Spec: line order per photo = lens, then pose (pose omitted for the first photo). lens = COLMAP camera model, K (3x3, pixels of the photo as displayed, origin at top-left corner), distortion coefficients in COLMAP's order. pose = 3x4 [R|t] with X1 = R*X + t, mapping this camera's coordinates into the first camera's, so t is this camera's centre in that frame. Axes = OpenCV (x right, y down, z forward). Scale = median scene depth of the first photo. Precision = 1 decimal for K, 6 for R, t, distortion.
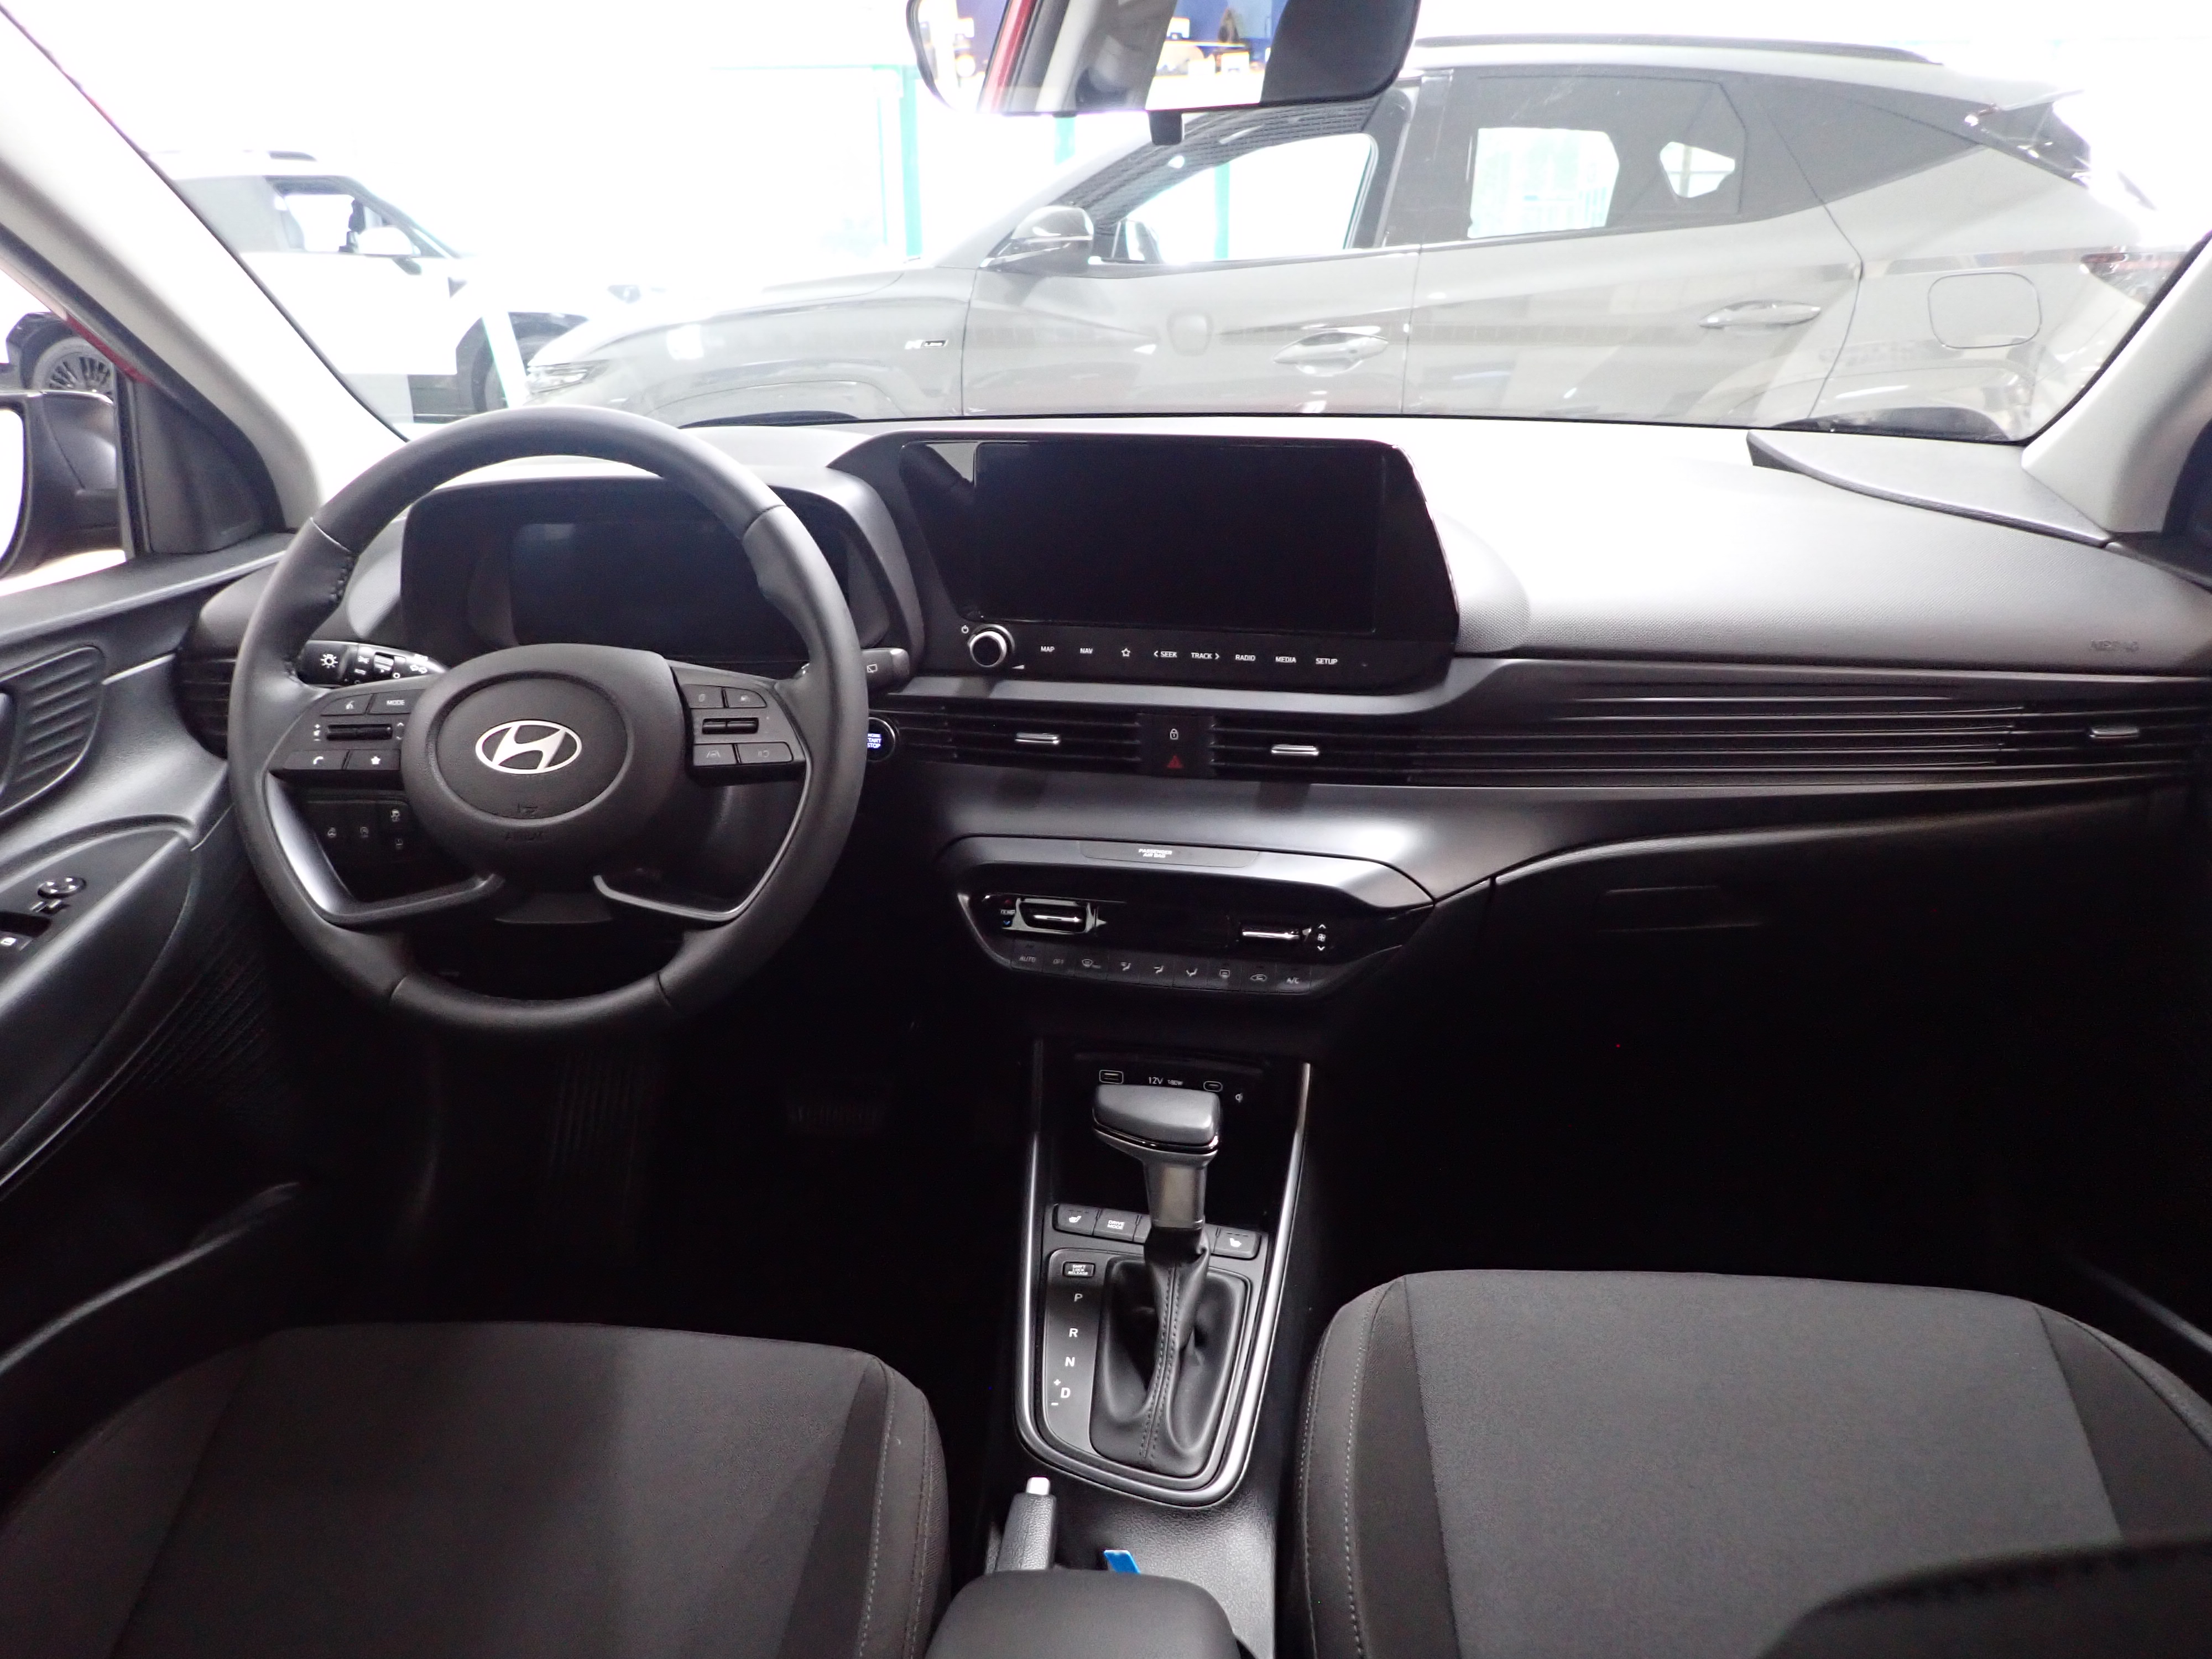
lens RADIAL K [[1618.3, 0, 1091.3], [0, 1618.3, 825.7], [0, 0, 1]] dist [0.000208, -0.005889]
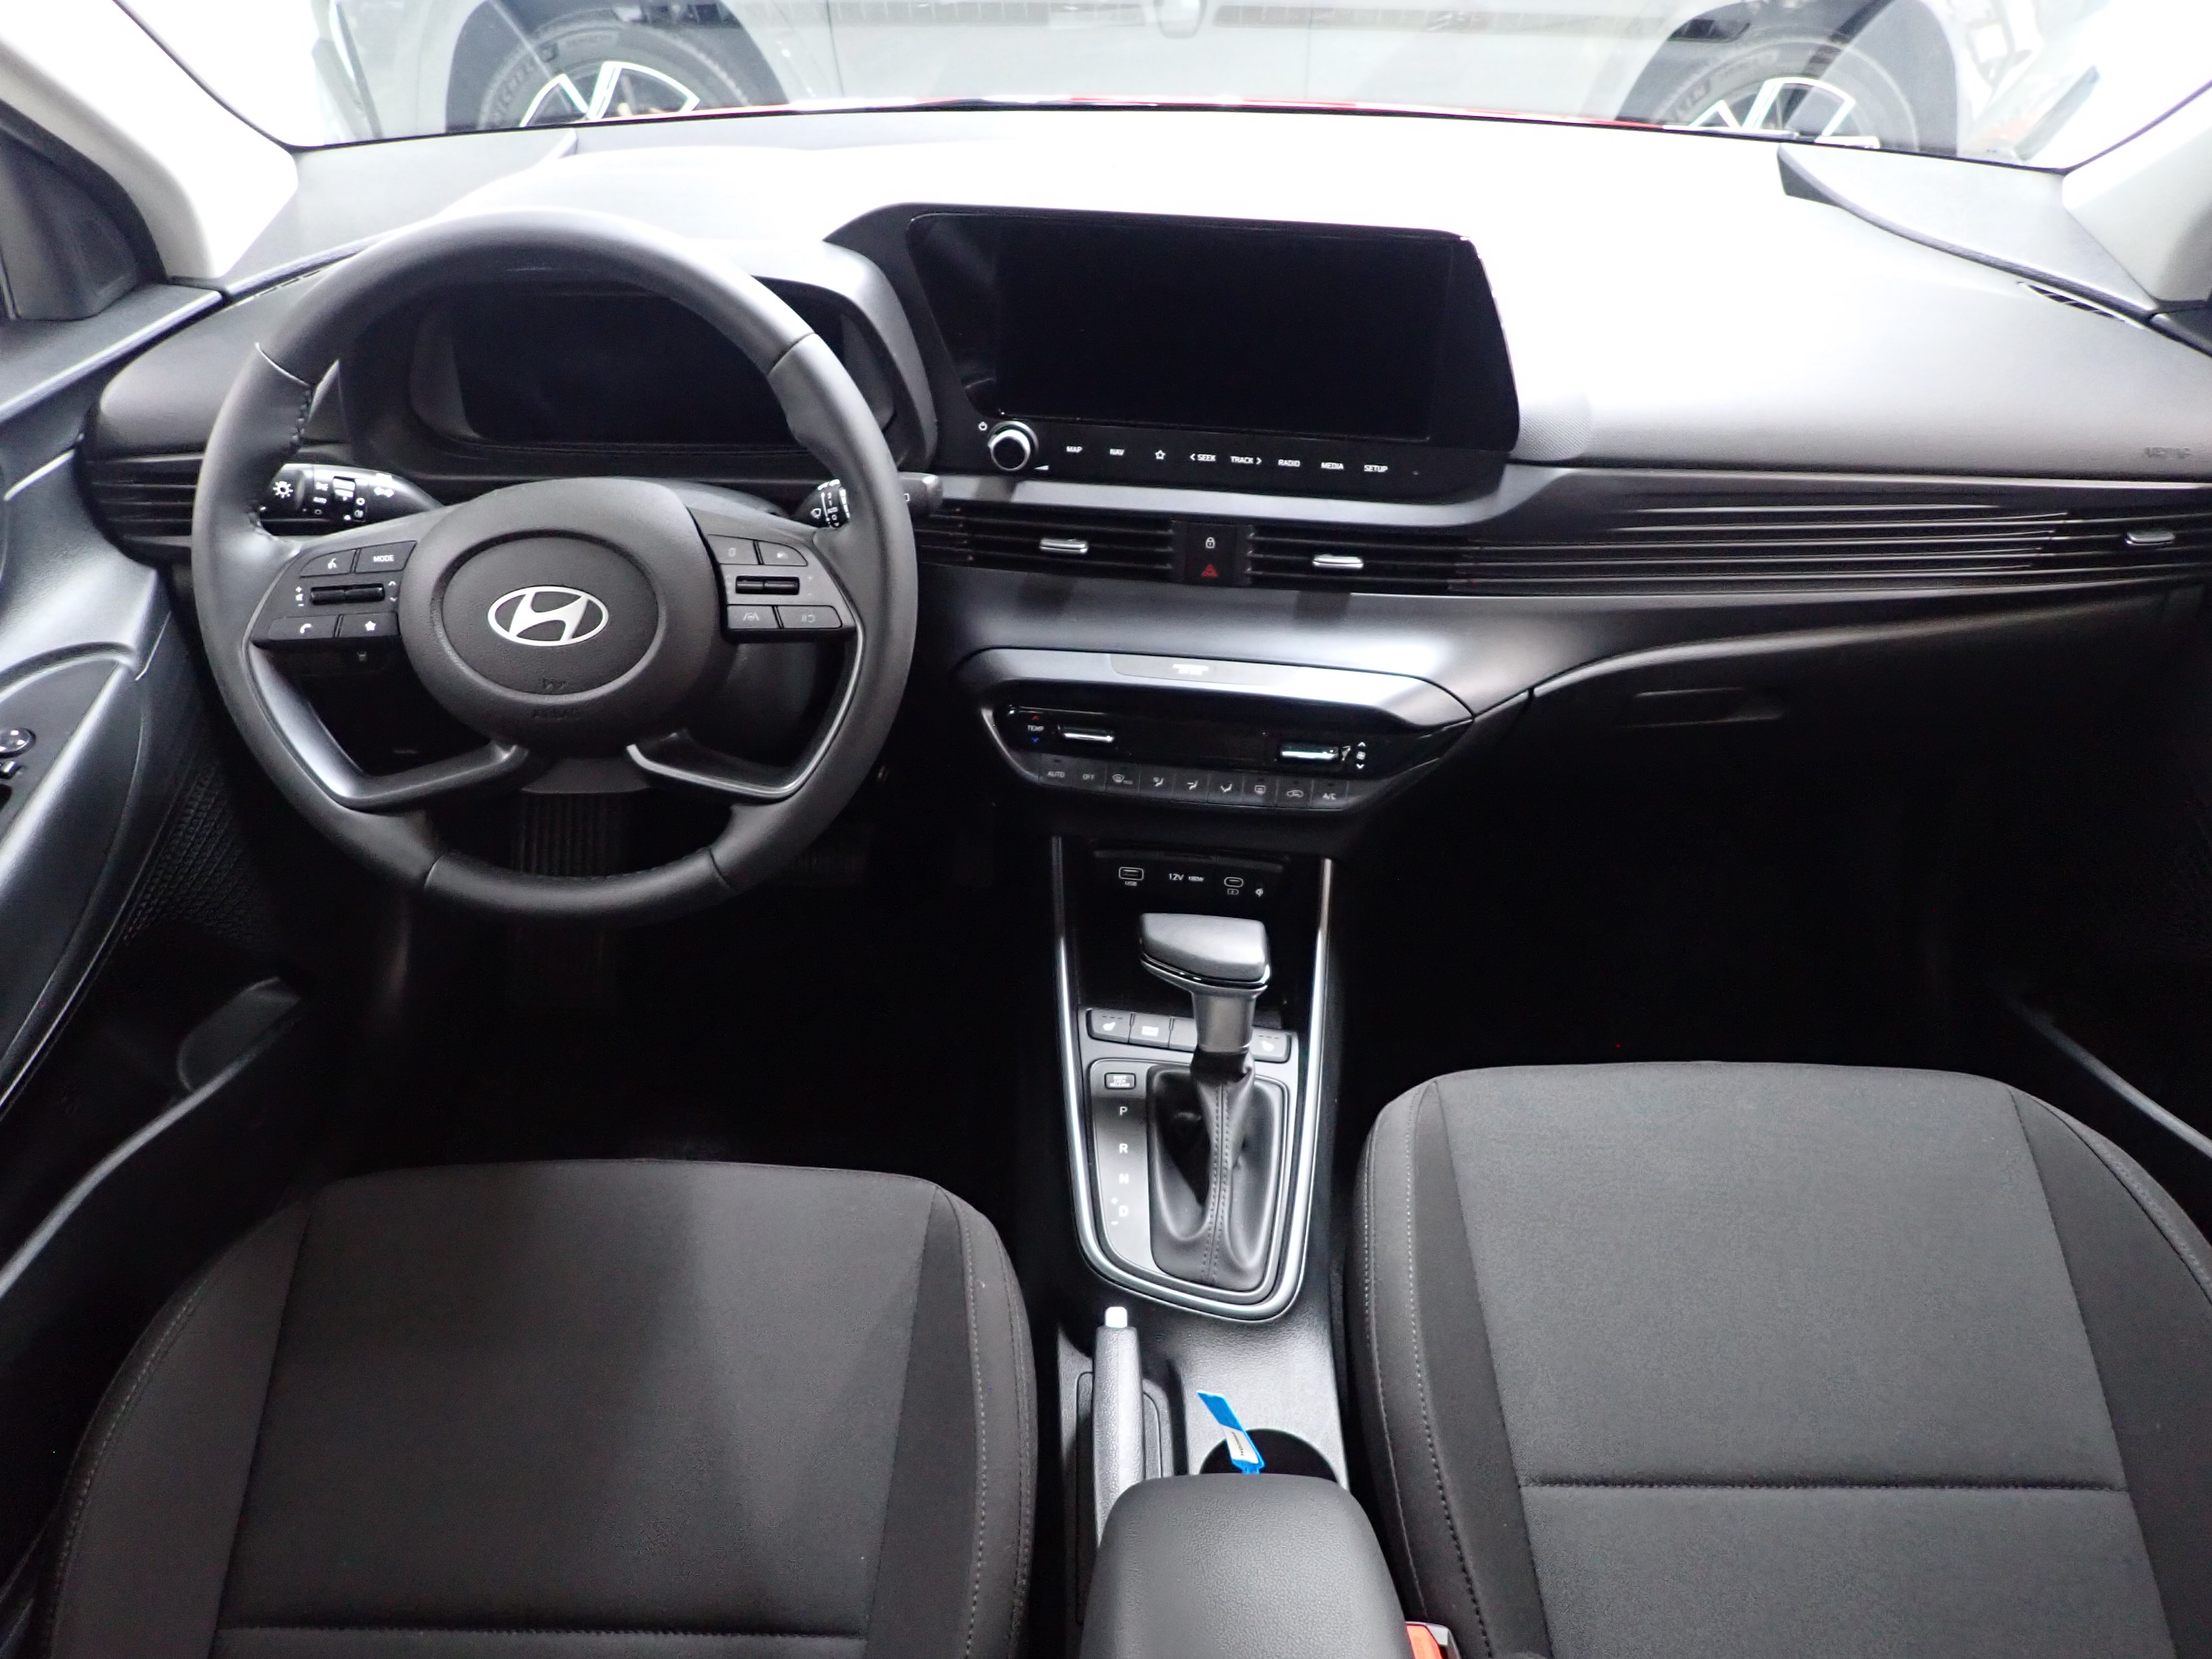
lens RADIAL K [[1618.3, 0, 1091.3], [0, 1618.3, 825.7], [0, 0, 1]] dist [0.000208, -0.005889]
pose [[0.995555, -0.031408, 0.088792, -0.113071], [0.007231, 0.965462, 0.260442, -0.151290], [-0.093905, -0.258642, 0.961398, 0.054979]]
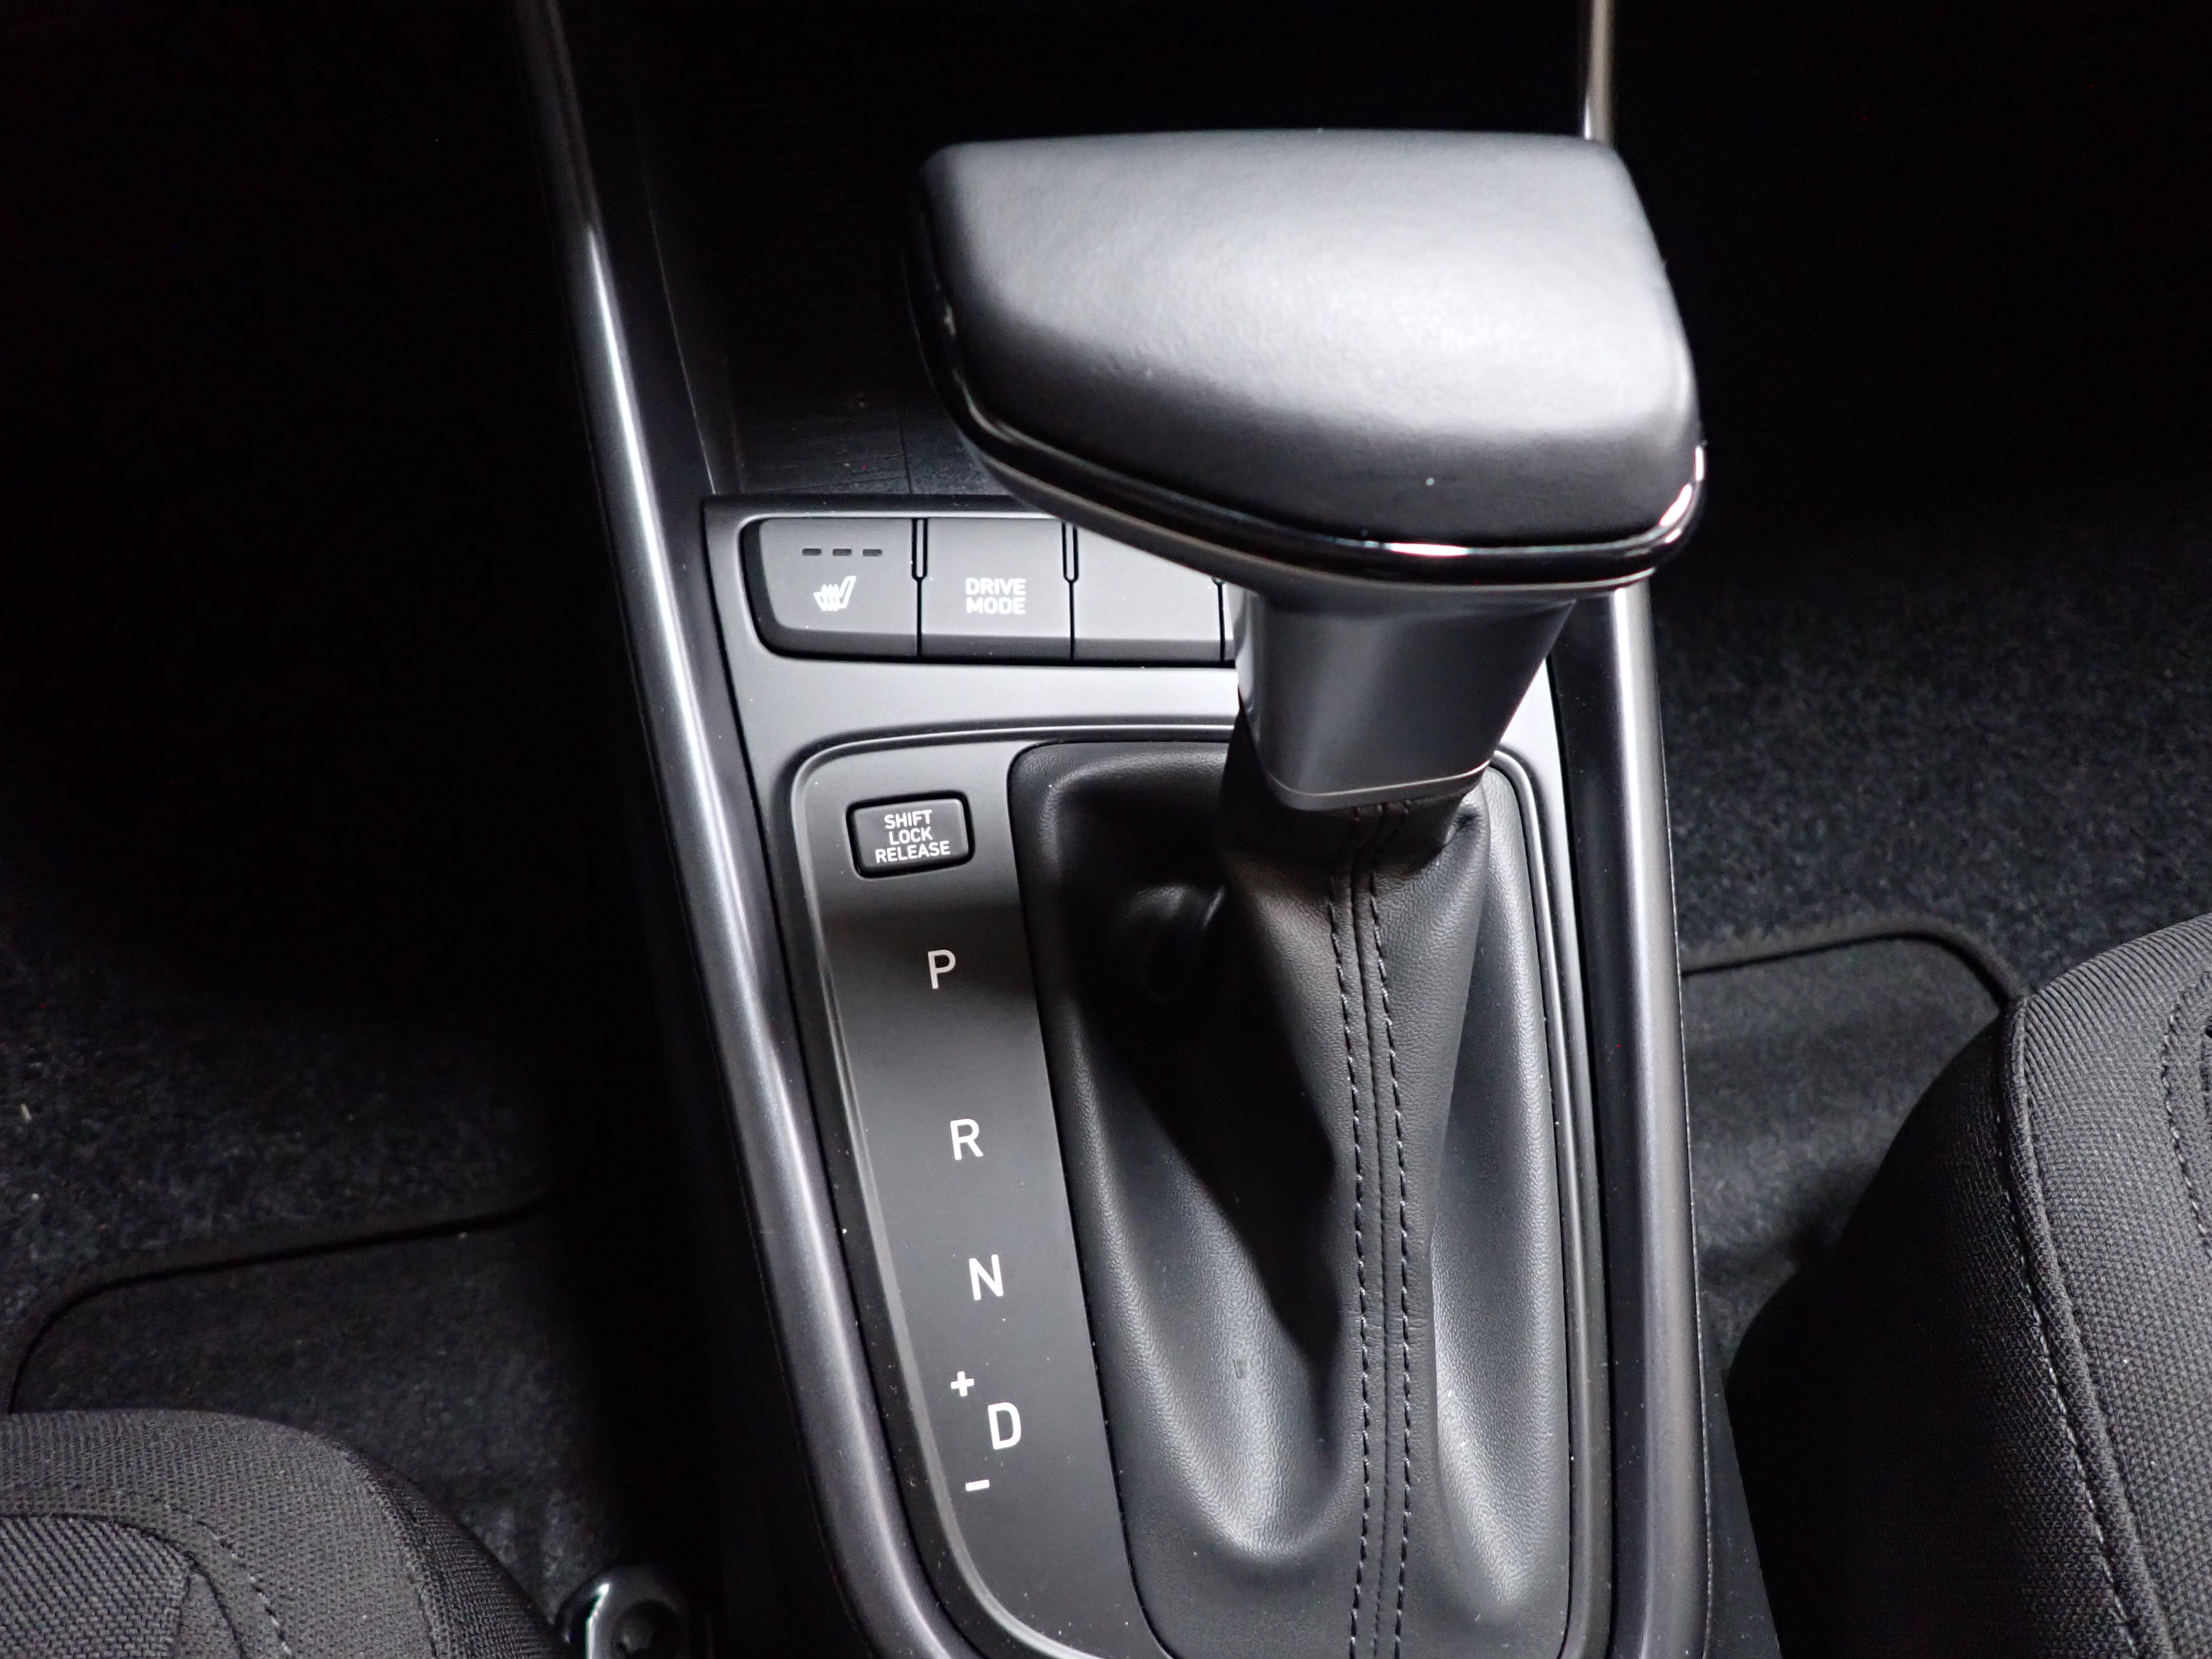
lens RADIAL K [[1618.3, 0, 1091.3], [0, 1618.3, 825.7], [0, 0, 1]] dist [0.000208, -0.005889]
pose [[0.958227, -0.207495, 0.196841, -0.031743], [0.007155, 0.705412, 0.708761, 0.085521], [-0.285918, -0.677746, 0.677430, 0.817450]]
